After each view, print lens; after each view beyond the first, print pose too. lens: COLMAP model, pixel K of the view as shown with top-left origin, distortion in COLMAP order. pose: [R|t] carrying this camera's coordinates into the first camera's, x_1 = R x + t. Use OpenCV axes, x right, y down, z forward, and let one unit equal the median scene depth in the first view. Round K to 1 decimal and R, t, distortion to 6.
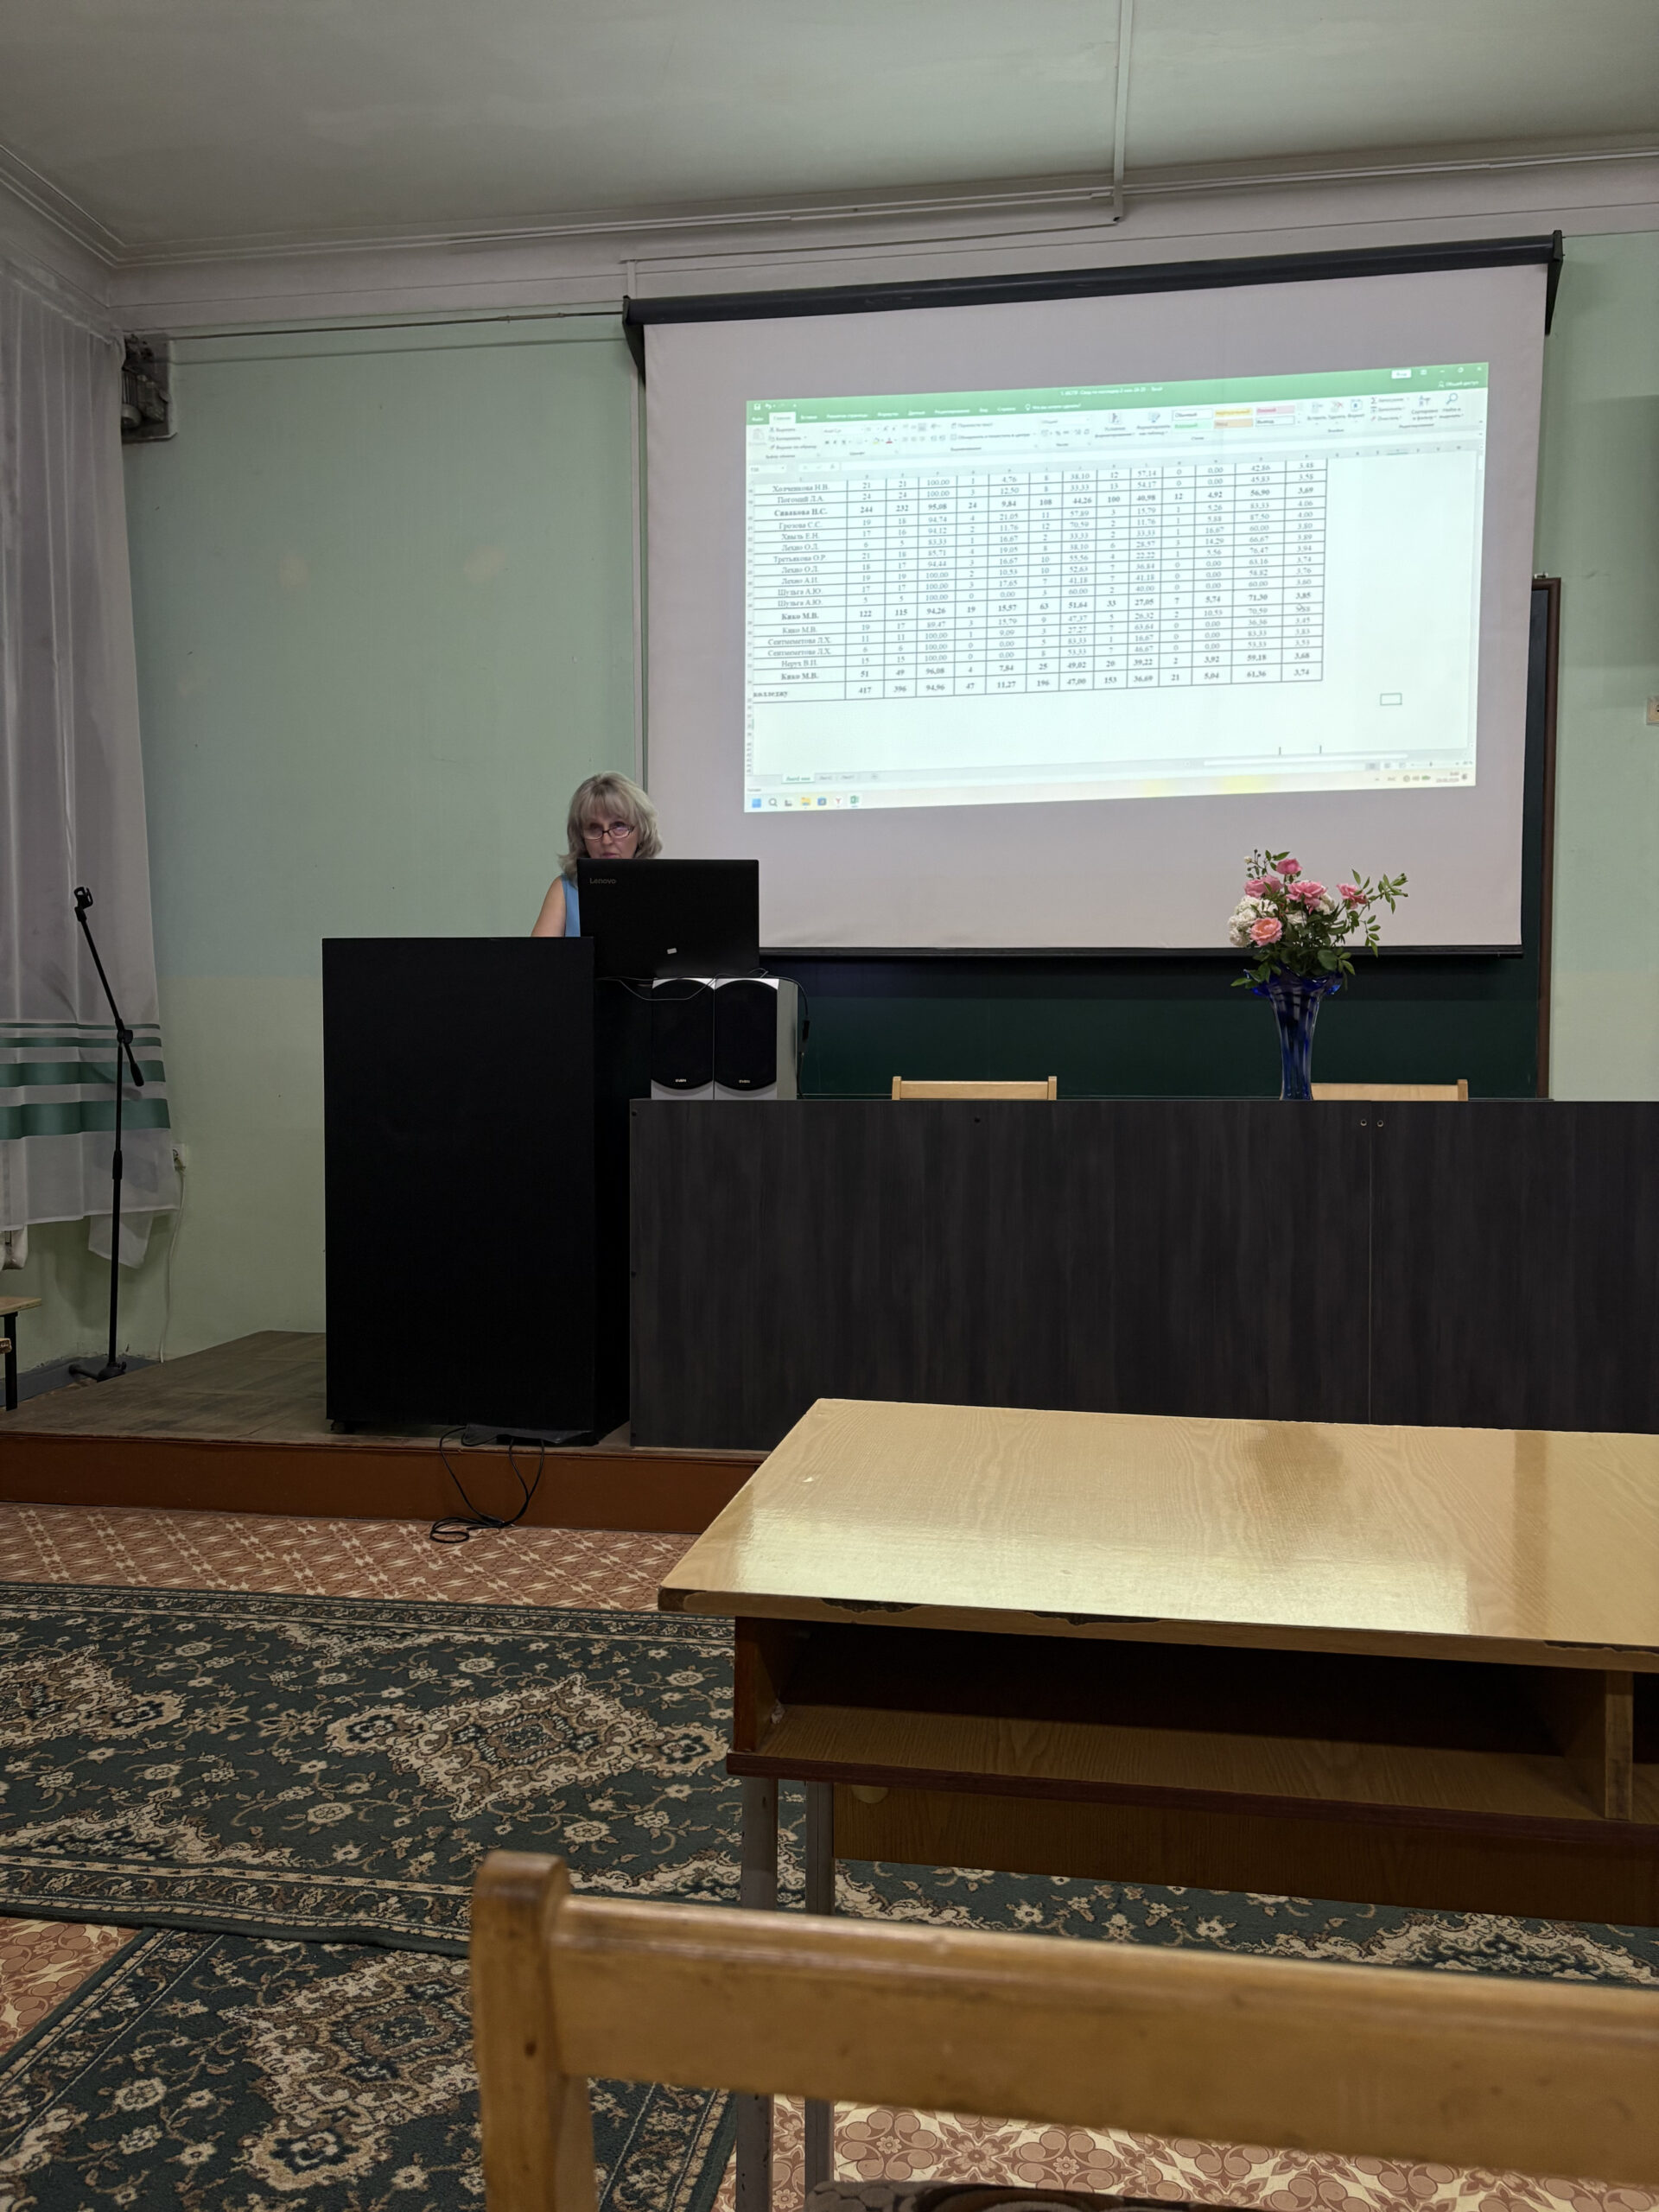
lens RADIAL K [[1730.5, 0, 839.0], [0, 1730.5, 1108.9], [0, 0, 1]] dist [0.079177, -0.104626]
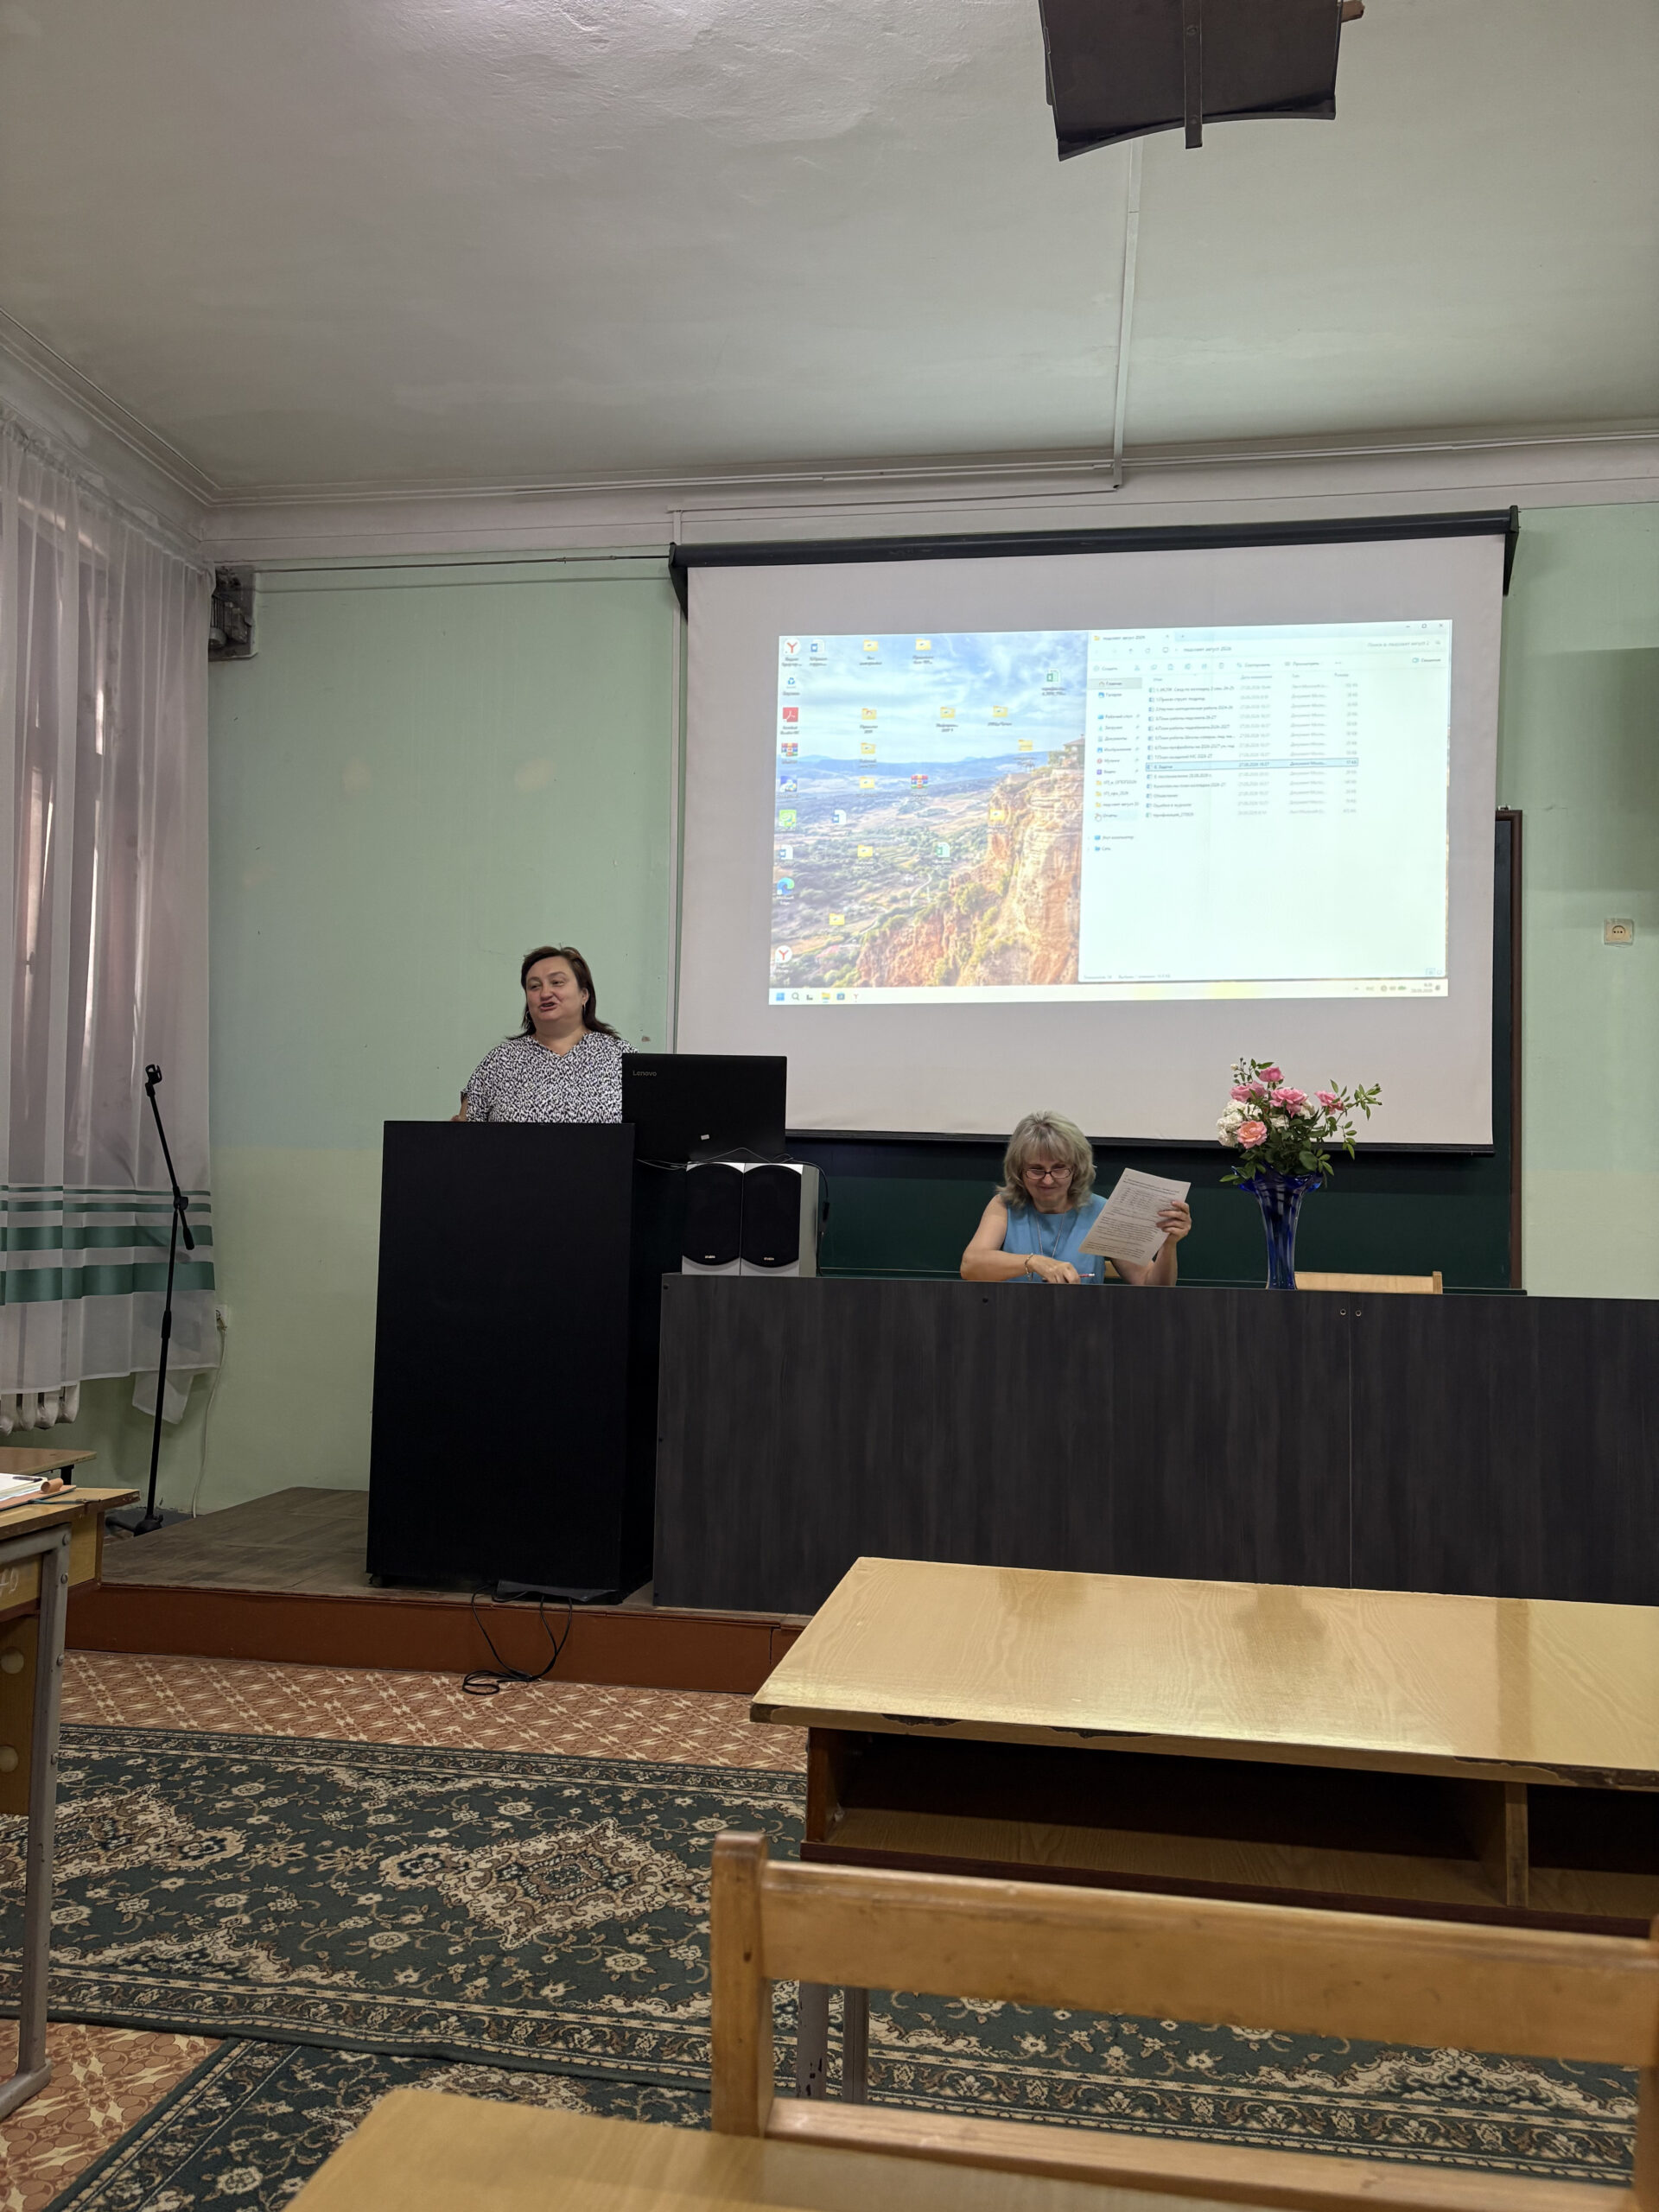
lens RADIAL K [[1730.5, 0, 829.5], [0, 1730.5, 1106.0], [0, 0, 1]] dist [0.075236, -0.096667]
pose [[0.999810, 0.019082, -0.004051, -0.020914], [-0.019379, 0.995359, -0.094263, -0.014568], [0.002234, 0.094324, 0.995539, -0.118862]]
